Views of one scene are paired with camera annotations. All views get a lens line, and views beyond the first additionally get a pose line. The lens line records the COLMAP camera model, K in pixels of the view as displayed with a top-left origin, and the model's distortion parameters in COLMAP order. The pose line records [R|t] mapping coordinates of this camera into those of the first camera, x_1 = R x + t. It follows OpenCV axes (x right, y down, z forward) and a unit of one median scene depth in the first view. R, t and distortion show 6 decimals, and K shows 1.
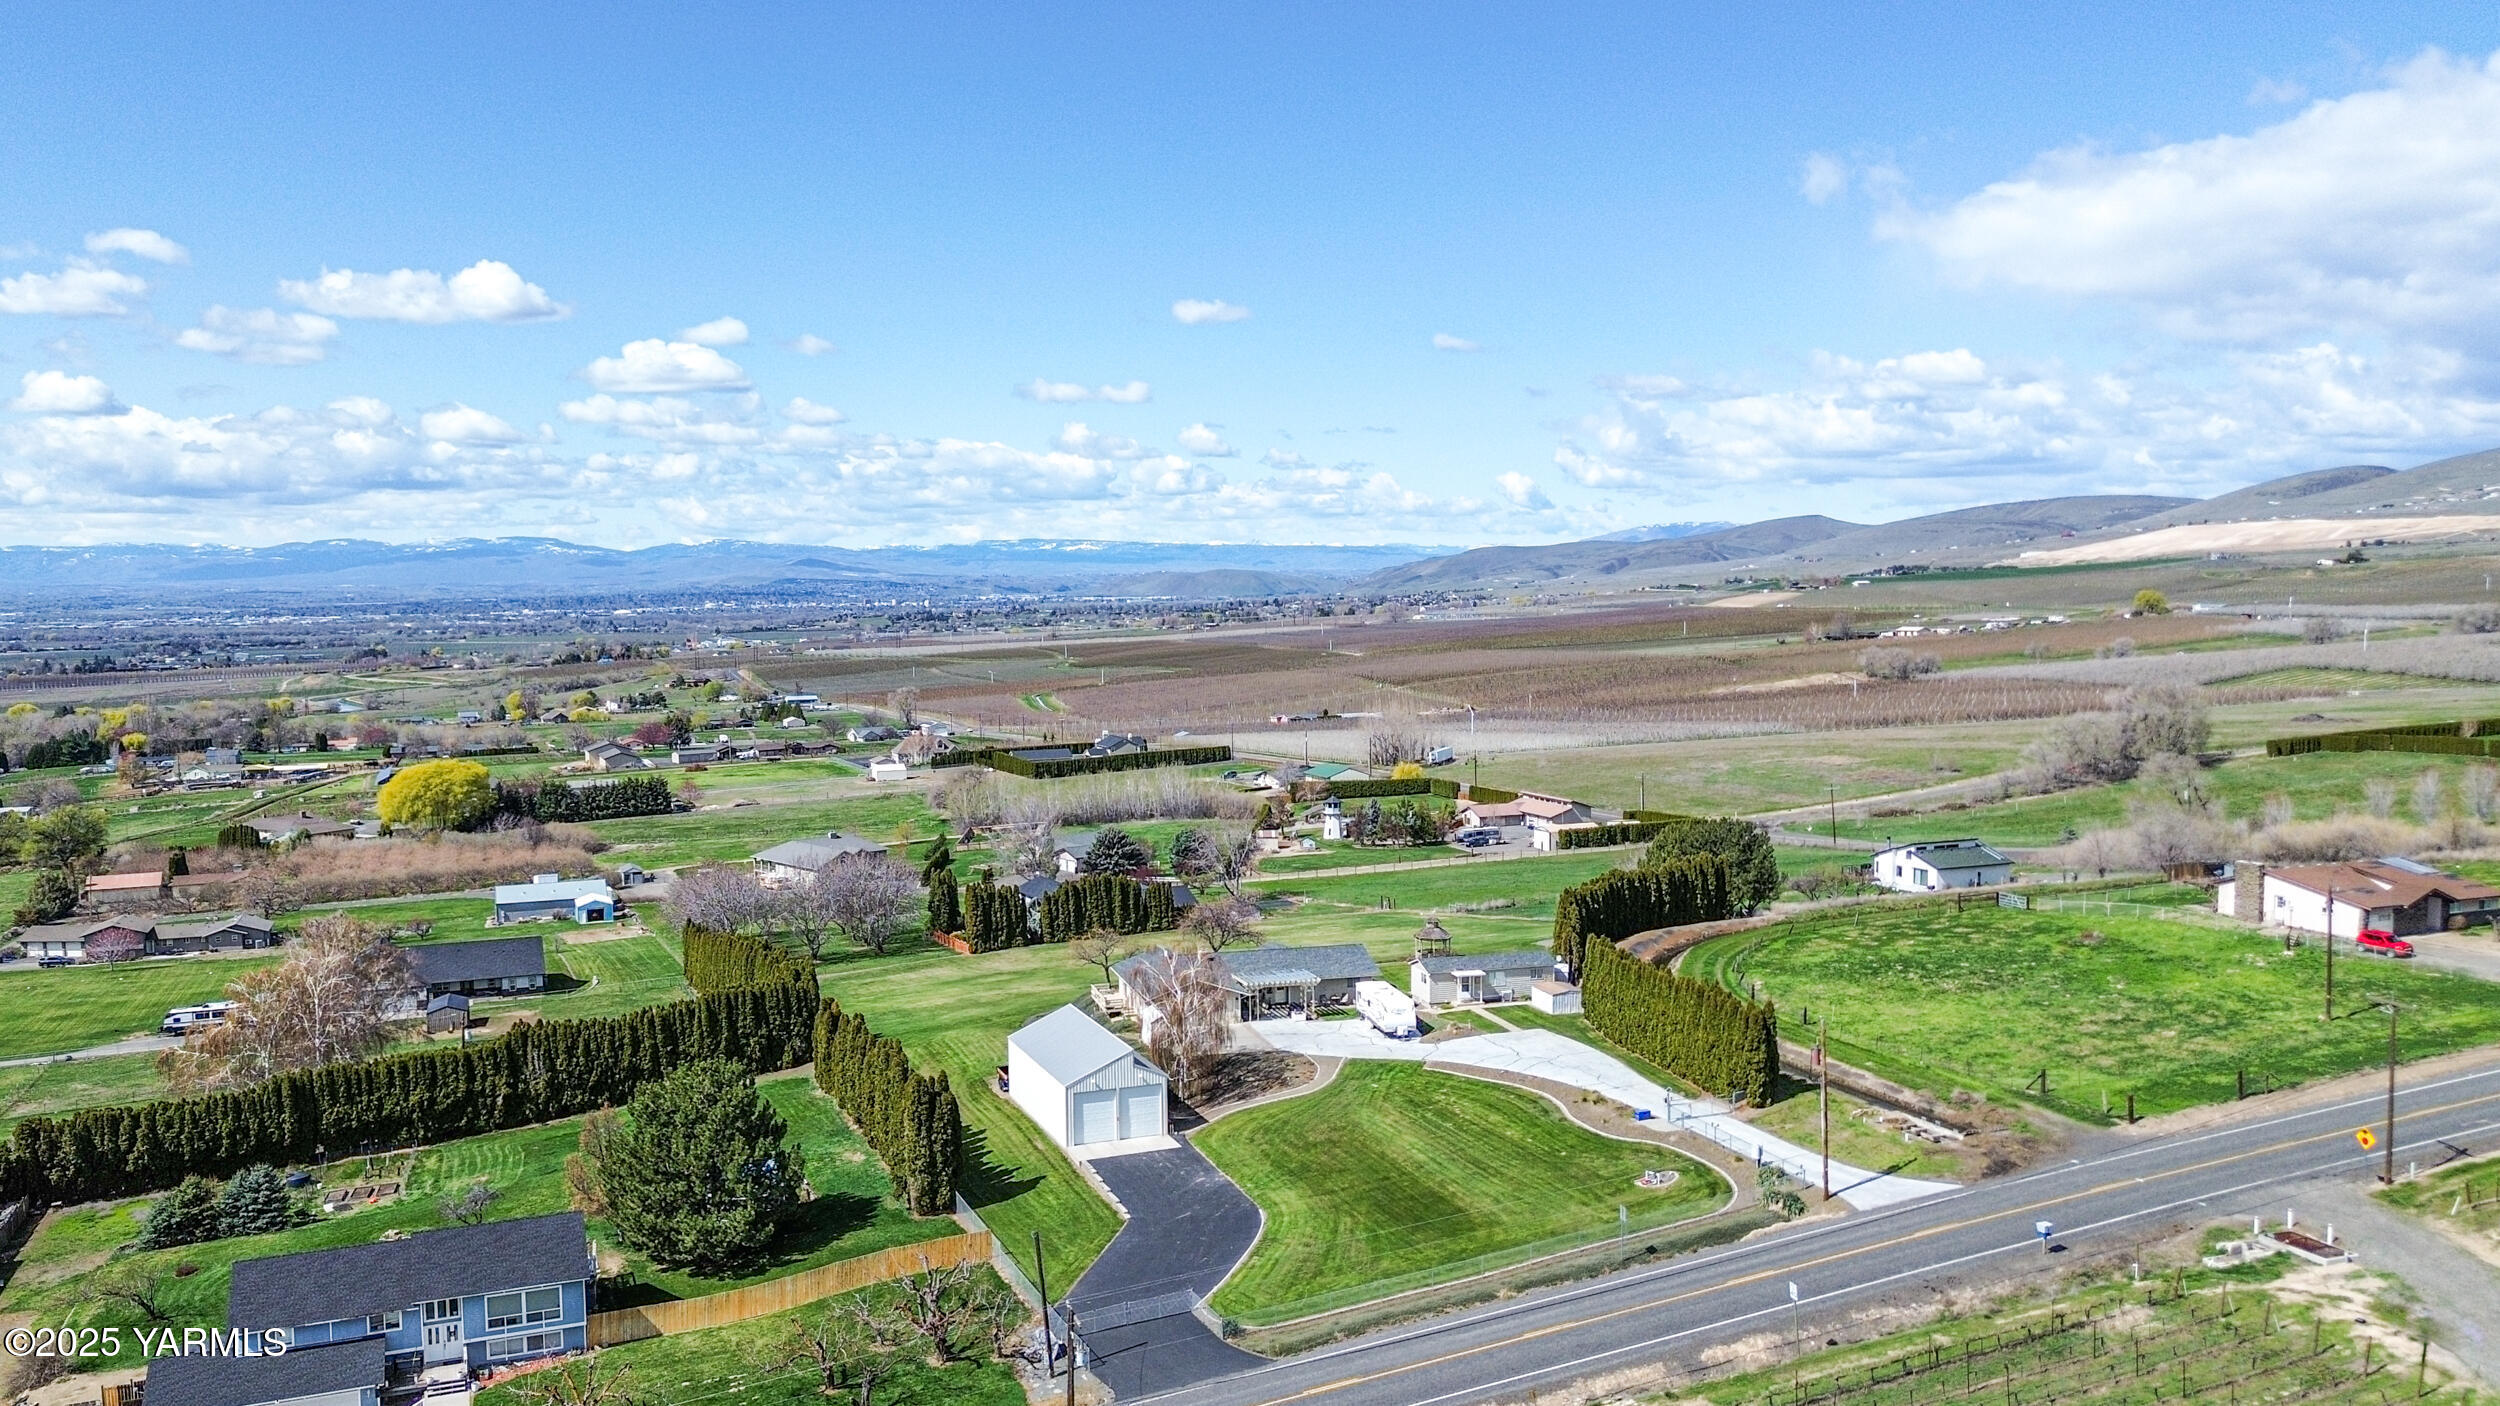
lens RADIAL K [[1934.6, 0, 1167.8], [0, 1934.6, 804.5], [0, 0, 1]] dist [0.092918, -0.100056]
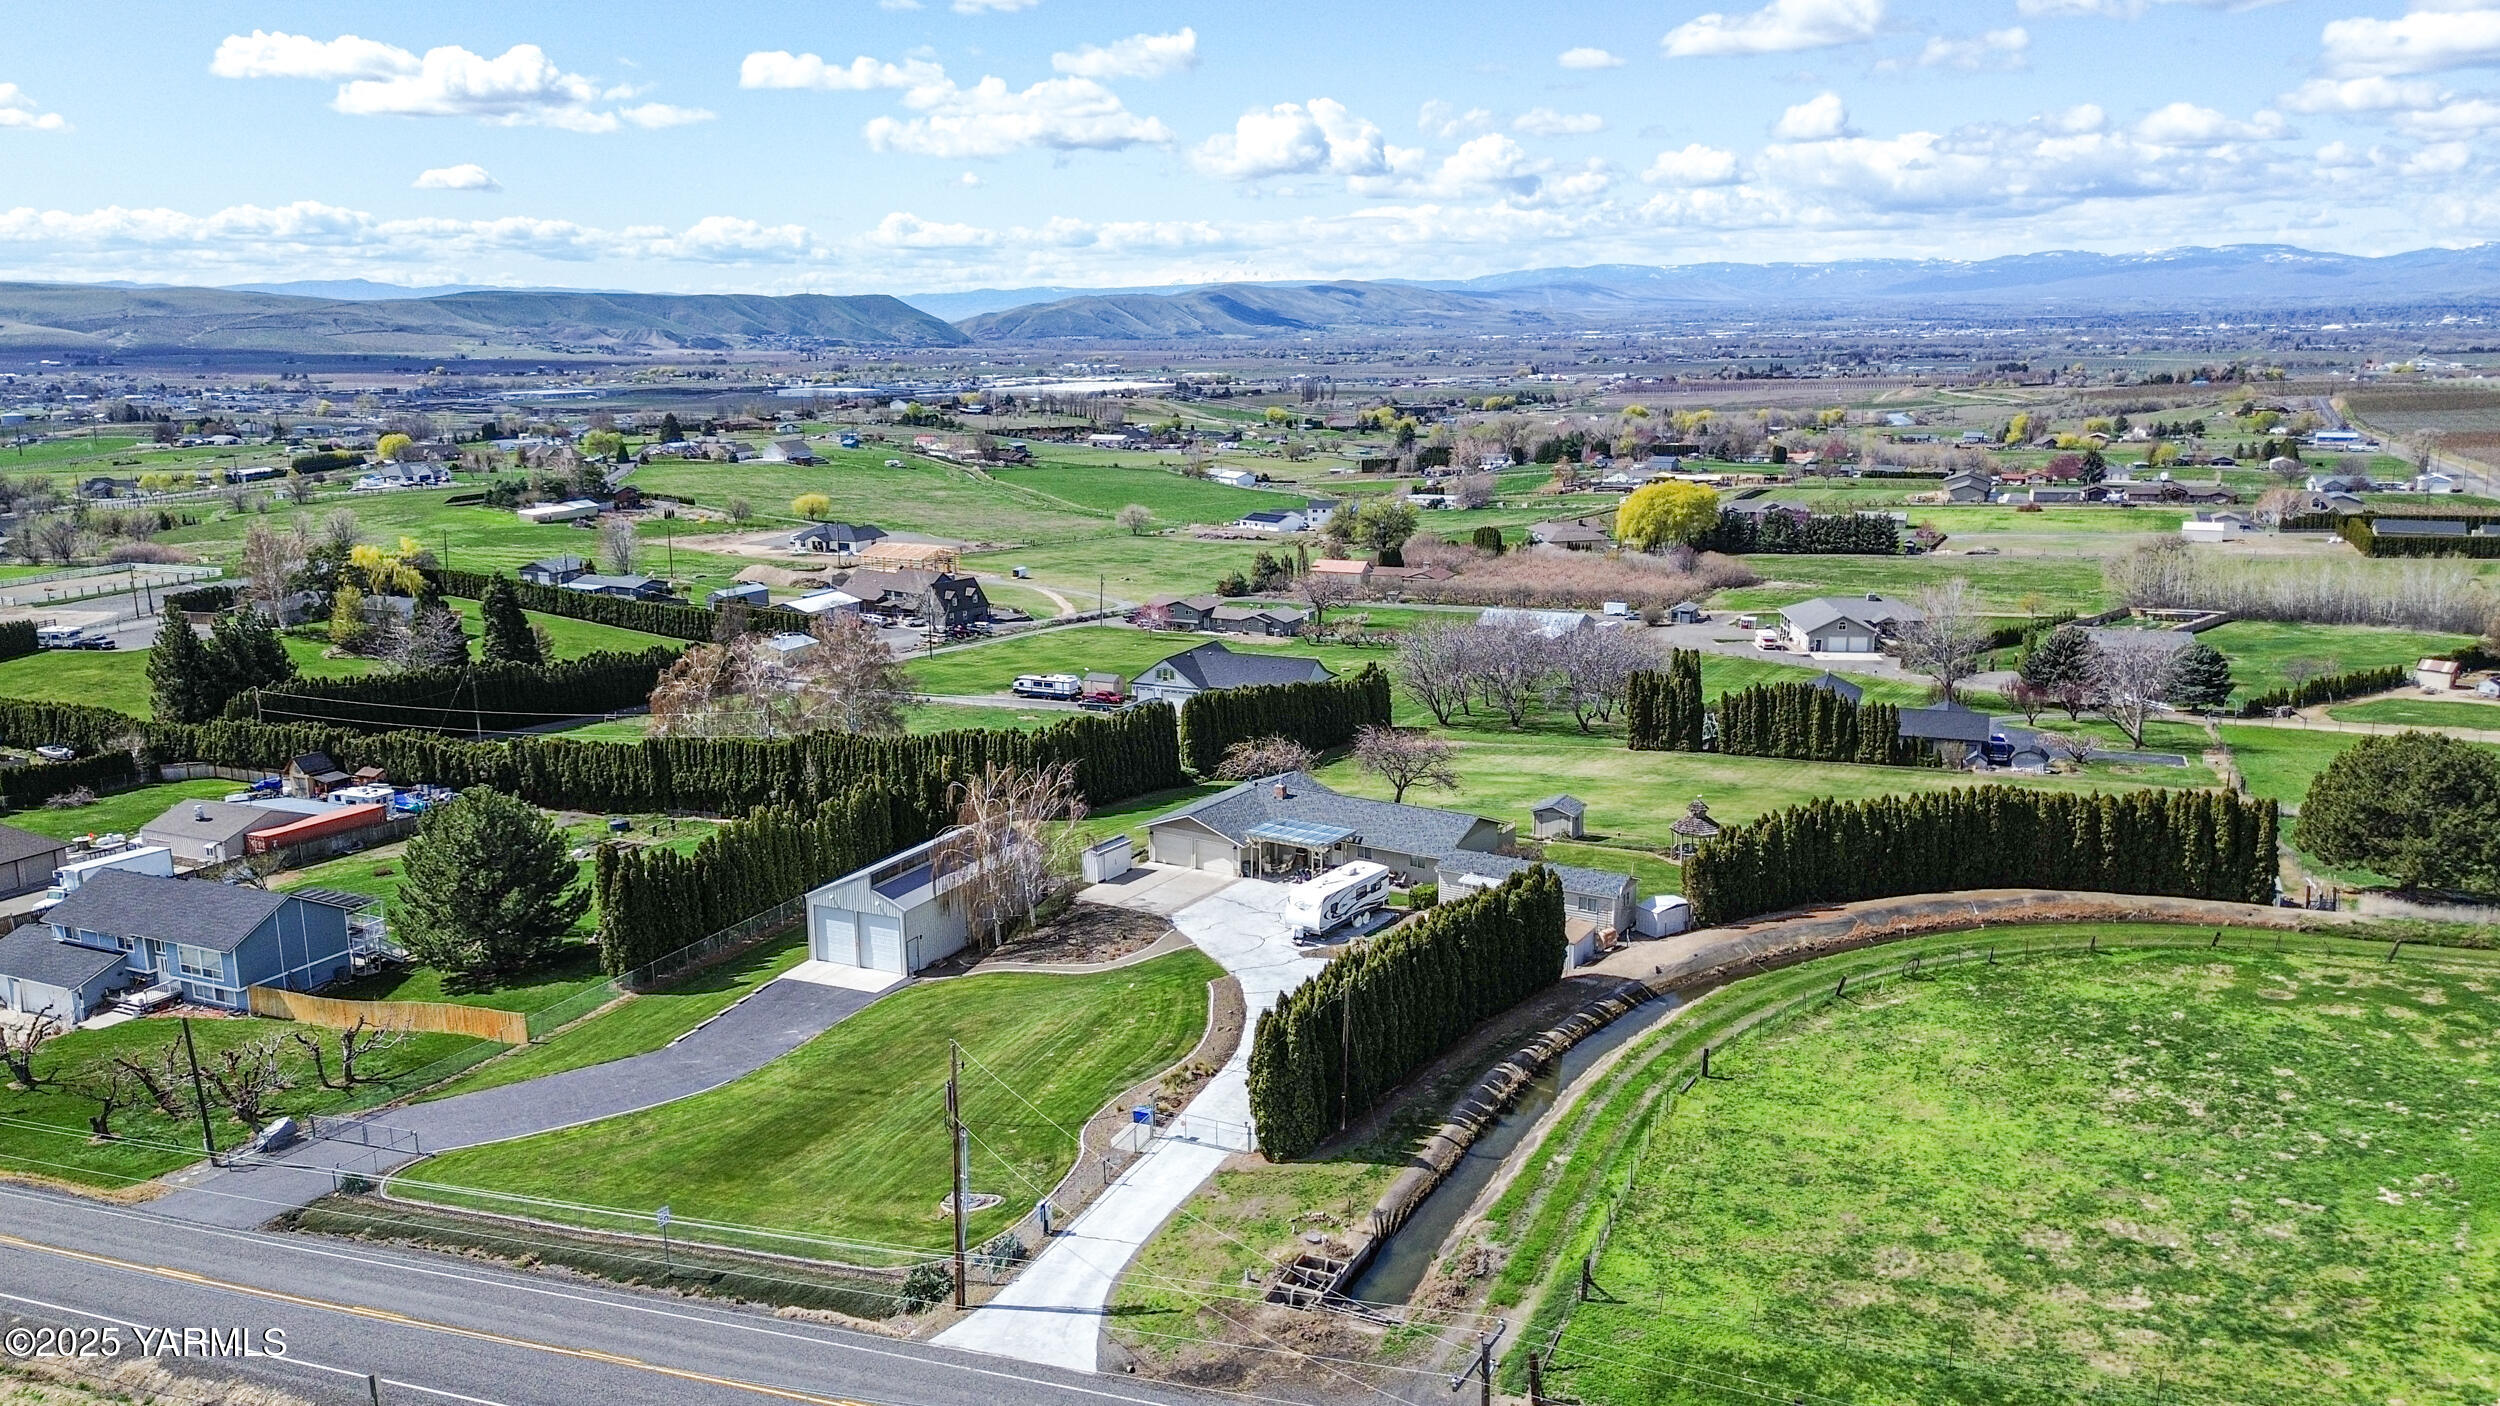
lens RADIAL K [[1905.3, 0, 1250.0], [0, 1905.3, 703.0], [0, 0, 1]] dist [0.047452, -0.007701]
pose [[0.691399, 0.157245, -0.705154, 0.389842], [-0.088514, 0.987111, 0.133332, -0.042935], [0.717031, -0.029770, 0.696406, 0.300459]]
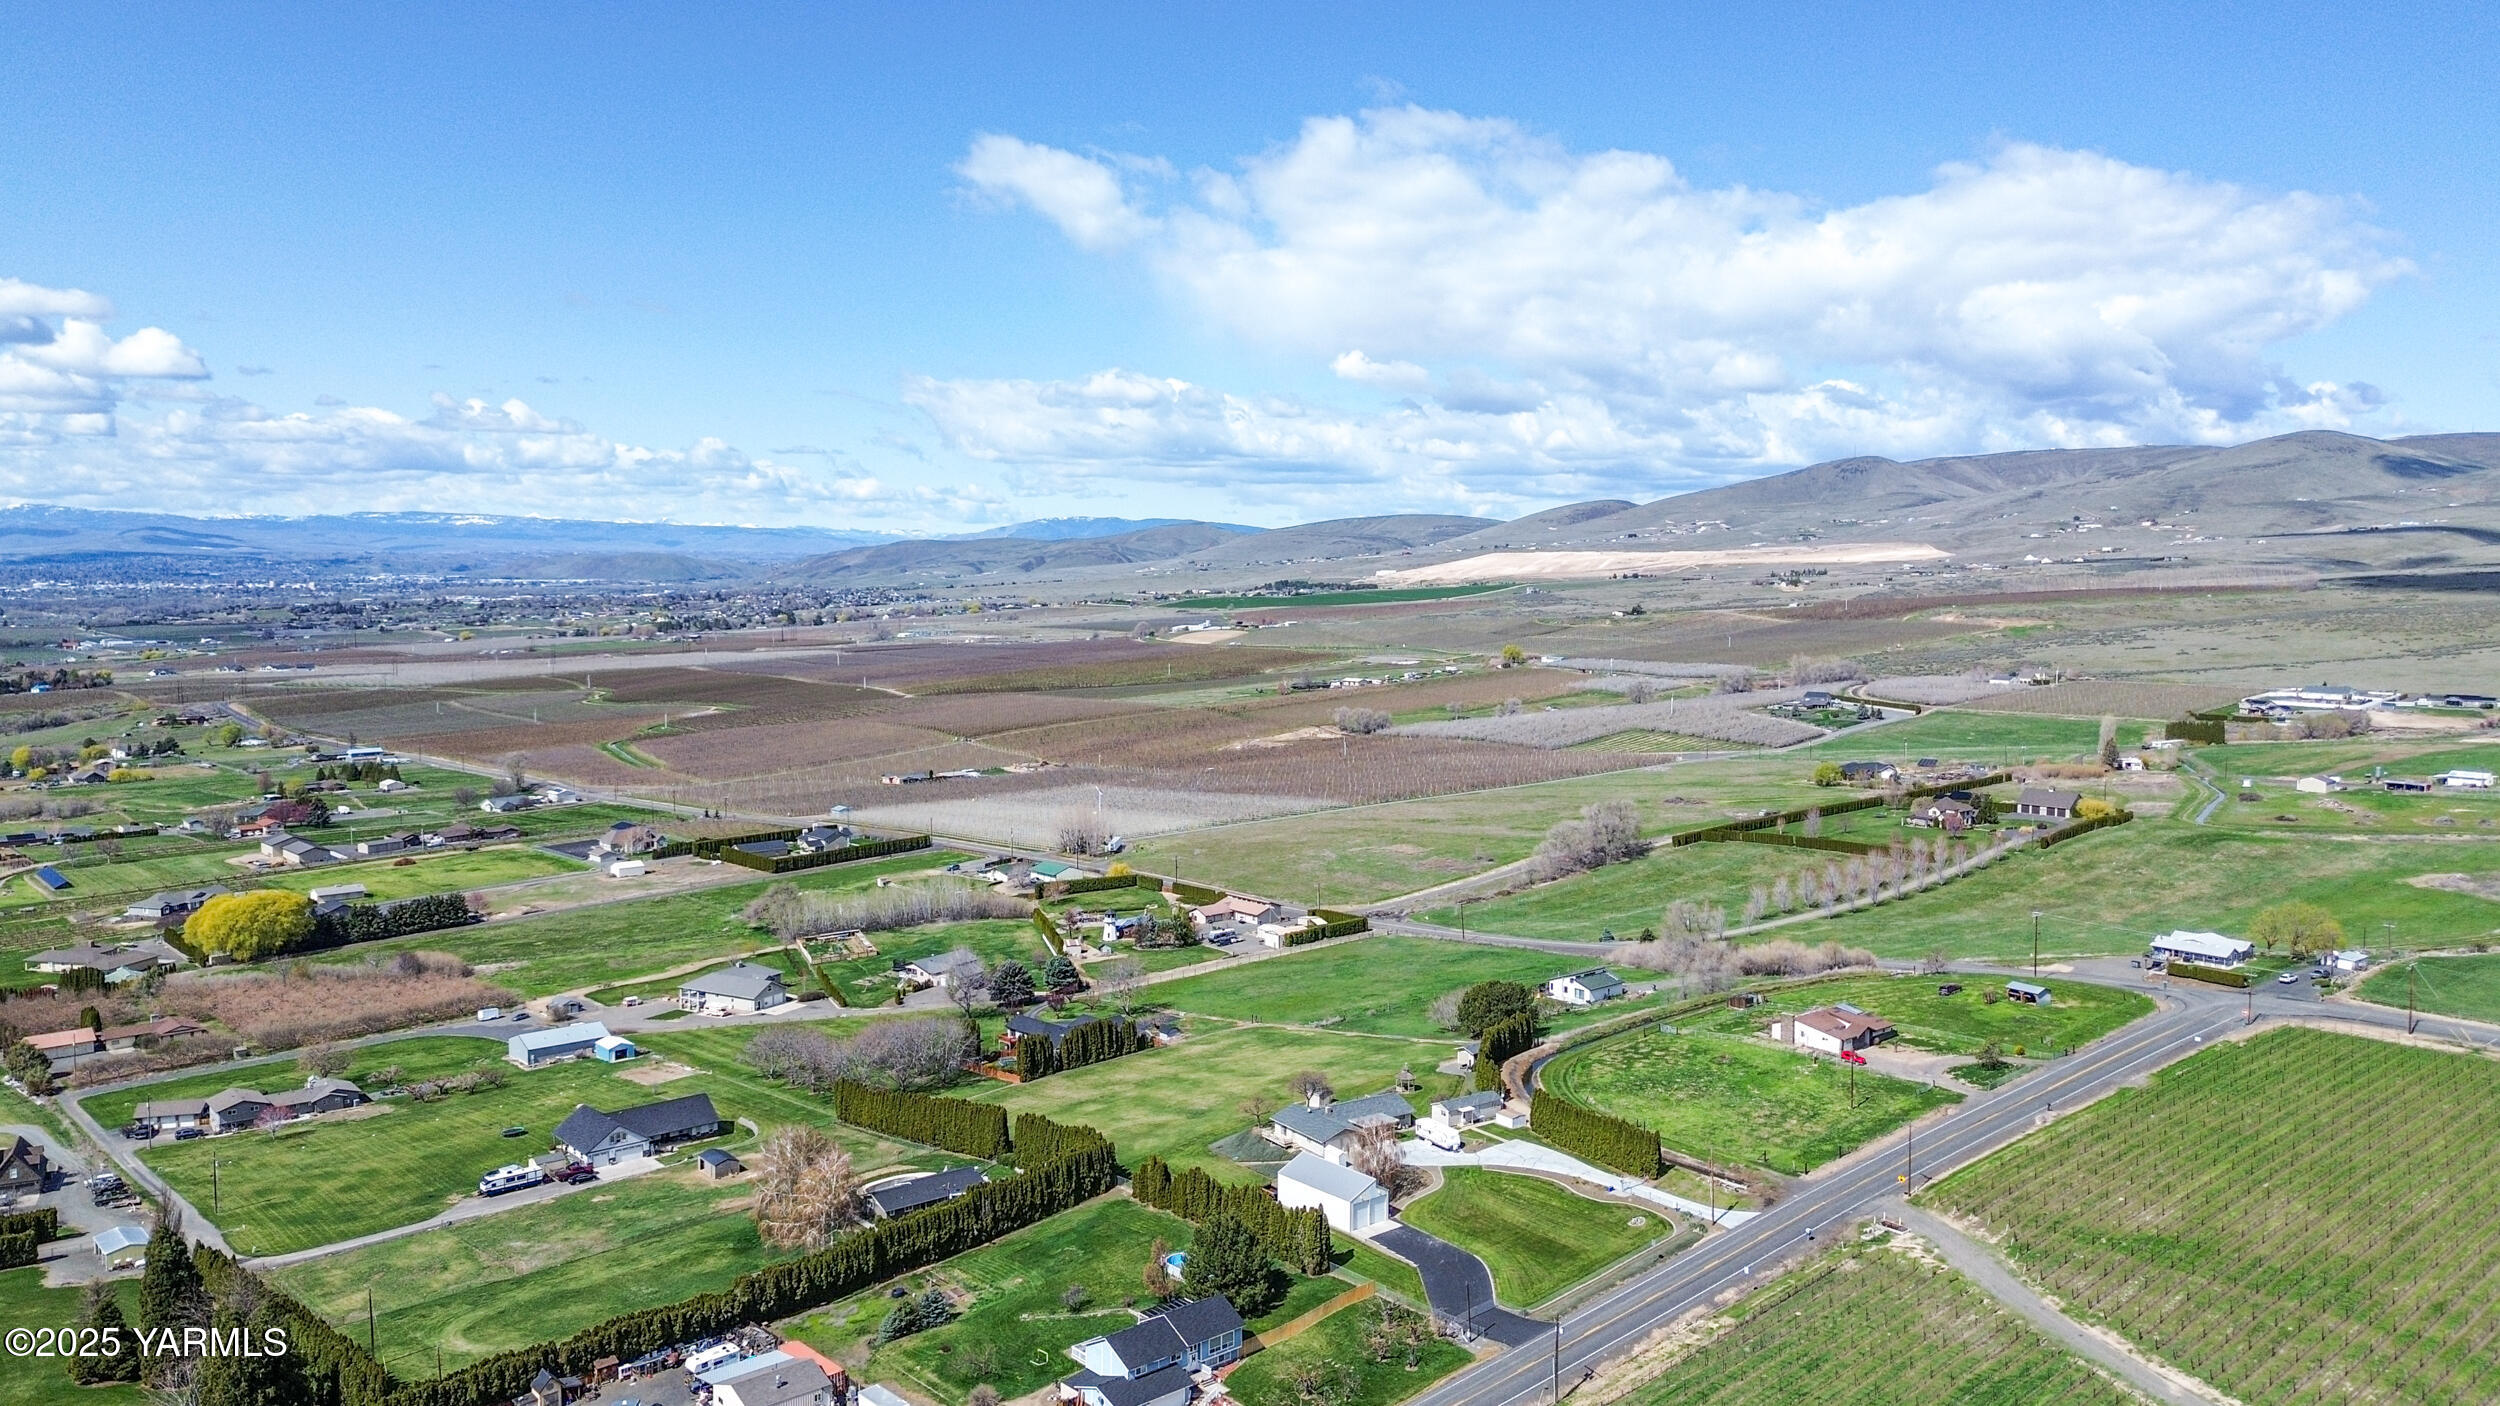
lens RADIAL K [[1905.3, 0, 1250.0], [0, 1905.3, 703.0], [0, 0, 1]] dist [0.047452, -0.007701]
pose [[0.932888, -0.013362, 0.359917, -0.482890], [0.023321, 0.999456, -0.023340, -0.184871], [-0.359410, 0.030167, 0.932692, -0.466875]]
